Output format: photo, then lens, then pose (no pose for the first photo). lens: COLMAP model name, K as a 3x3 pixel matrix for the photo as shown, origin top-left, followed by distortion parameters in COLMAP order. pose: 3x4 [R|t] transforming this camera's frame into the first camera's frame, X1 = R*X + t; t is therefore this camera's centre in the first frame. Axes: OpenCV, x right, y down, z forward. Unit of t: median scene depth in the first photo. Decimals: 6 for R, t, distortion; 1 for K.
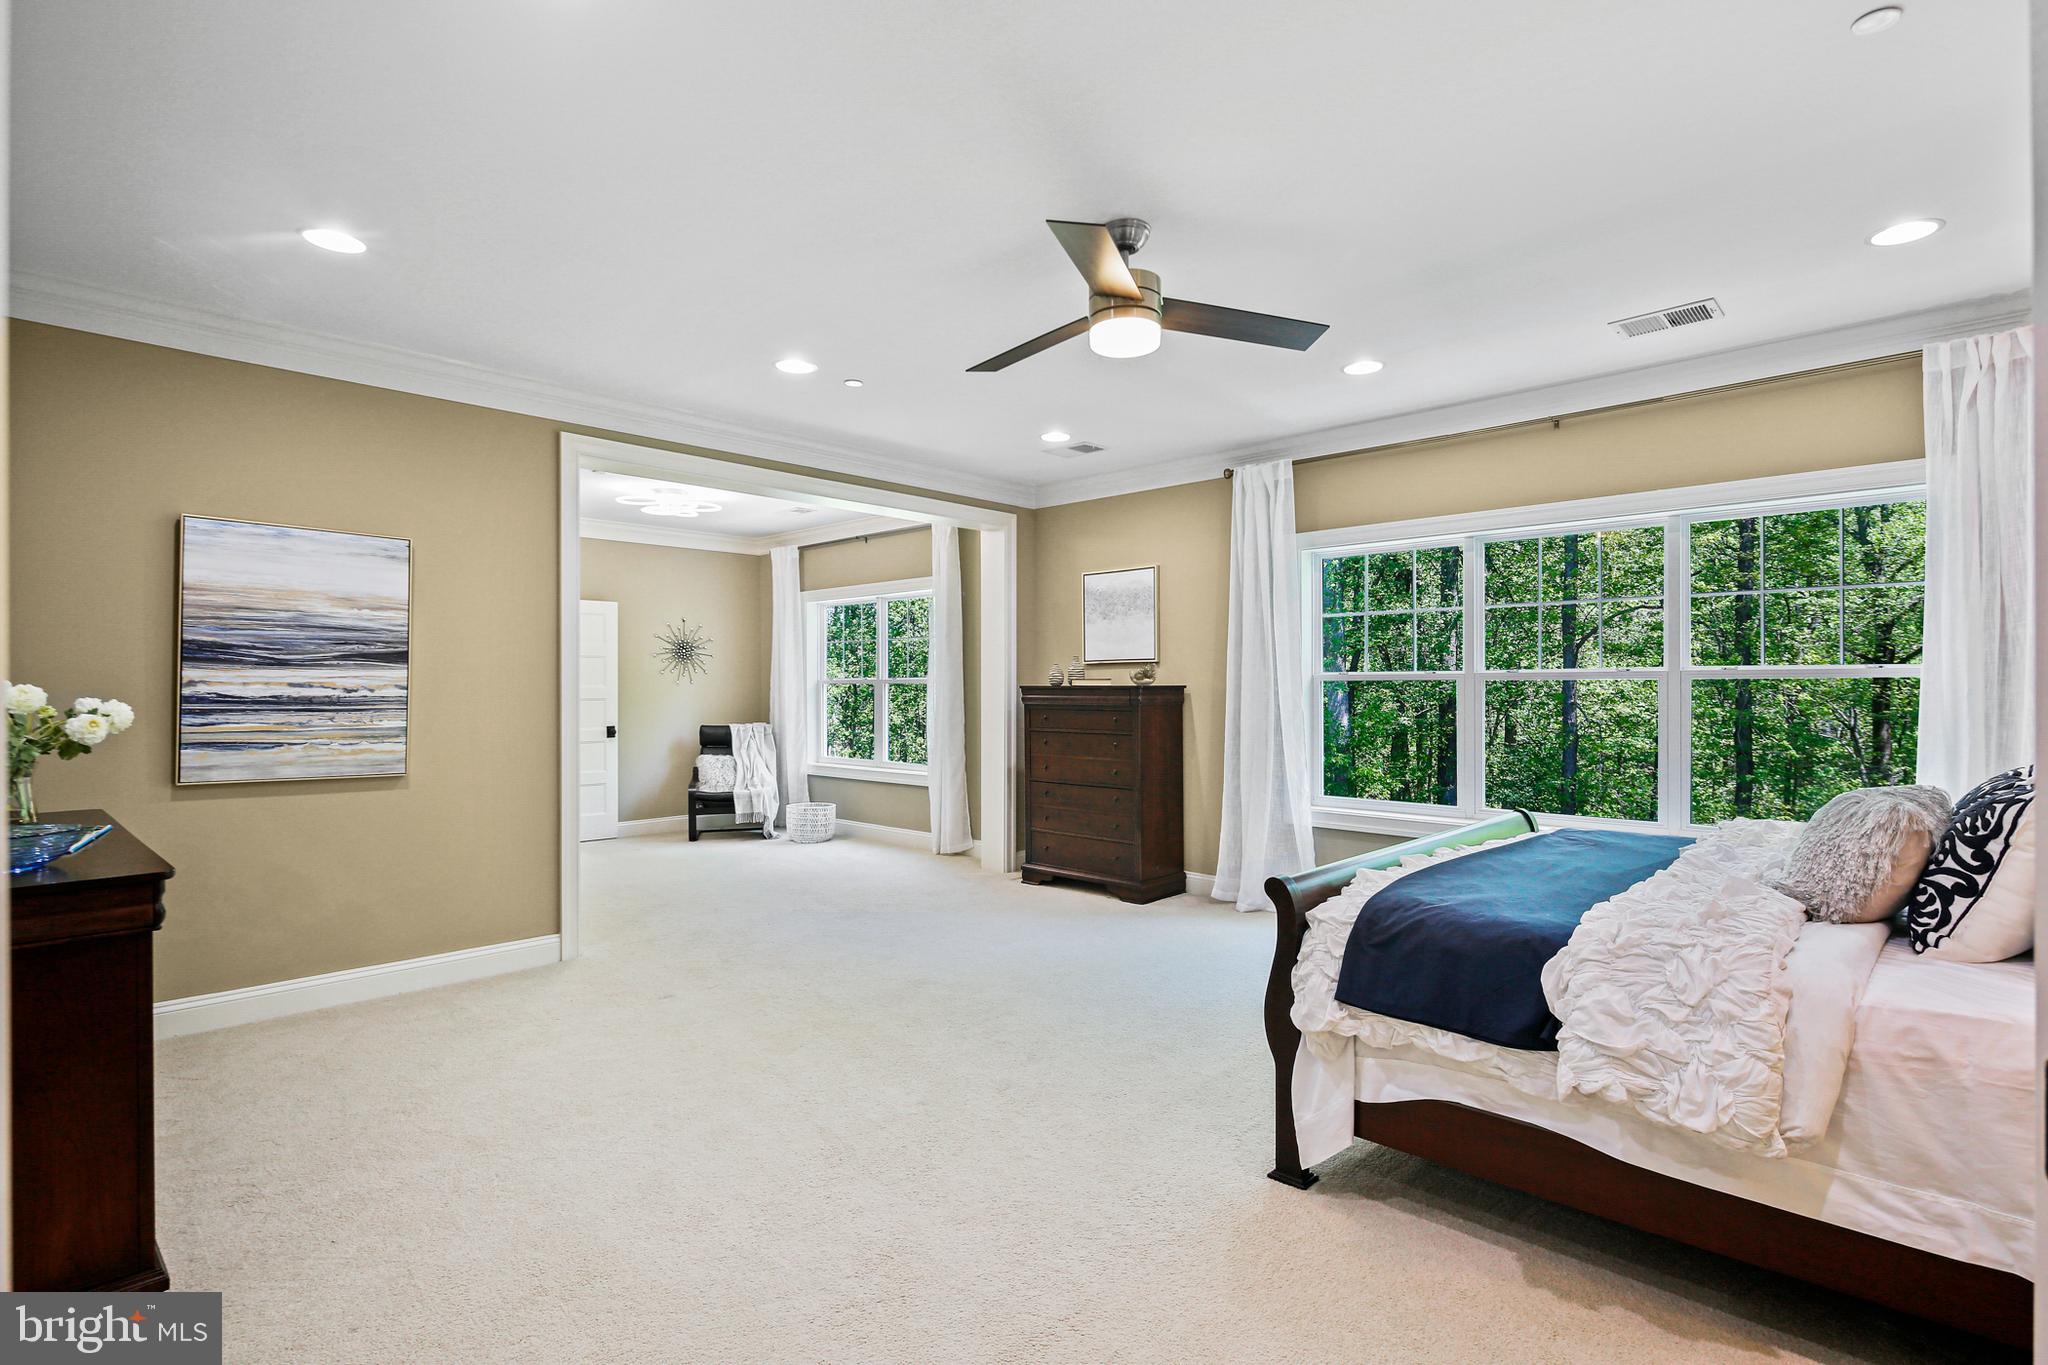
lens RADIAL K [[1000.6, 0, 1021.6], [0, 1000.6, 682.9], [0, 0, 1]] dist [0.002146, 0.000339]
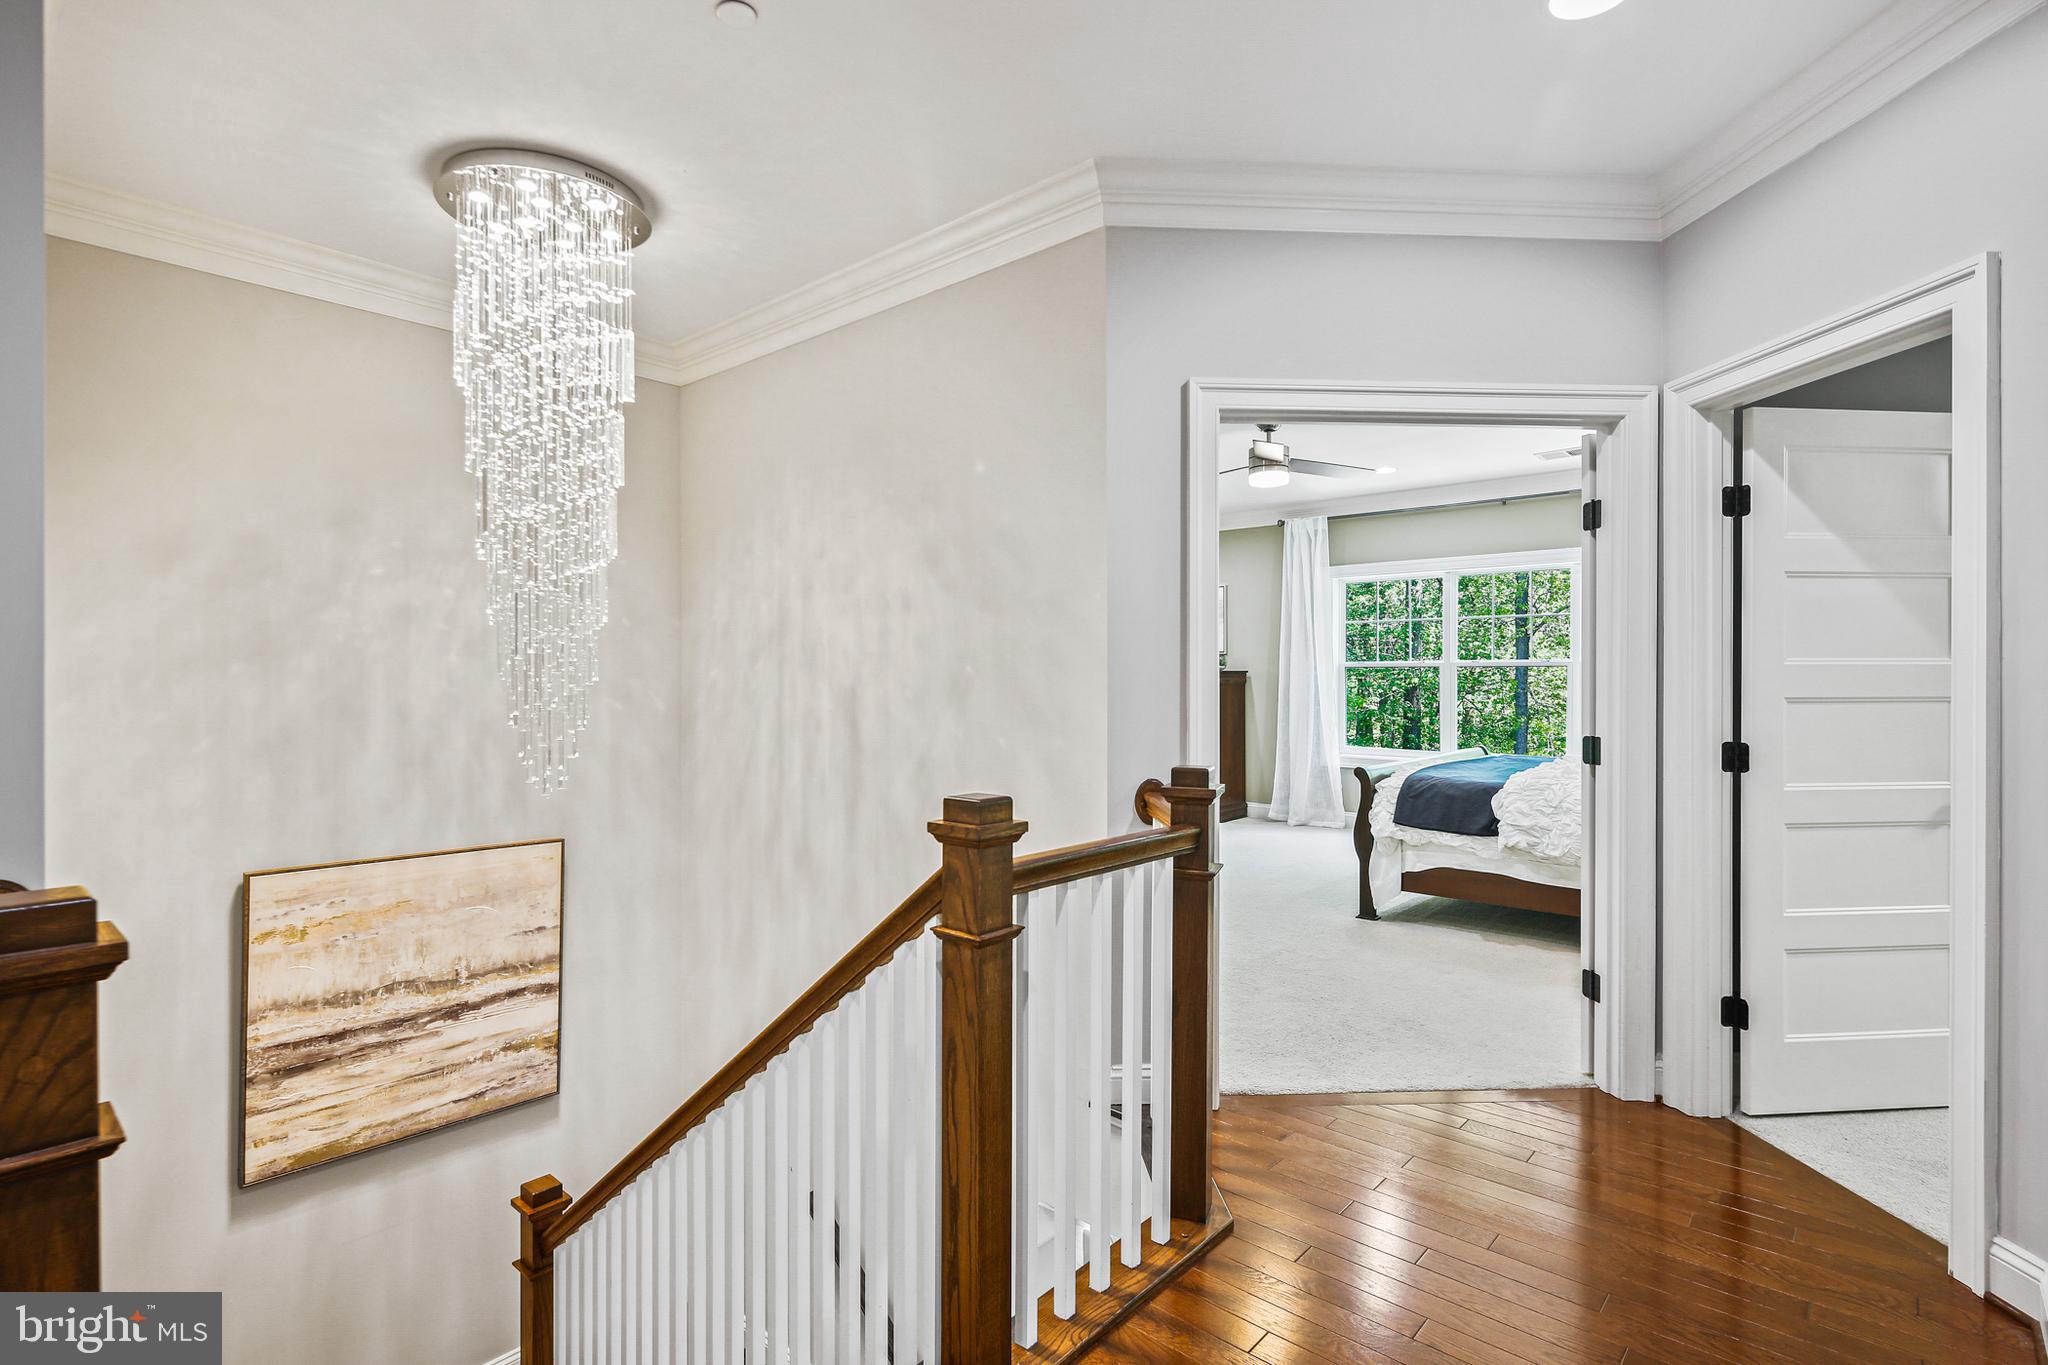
lens RADIAL K [[1000.6, 0, 1021.6], [0, 1000.6, 682.9], [0, 0, 1]] dist [0.002146, 0.000339]
pose [[0.999403, -0.002388, 0.034457, -0.260630], [0.001942, 0.999914, 0.012965, 0.000666], [-0.034485, -0.012891, 0.999322, -0.514004]]
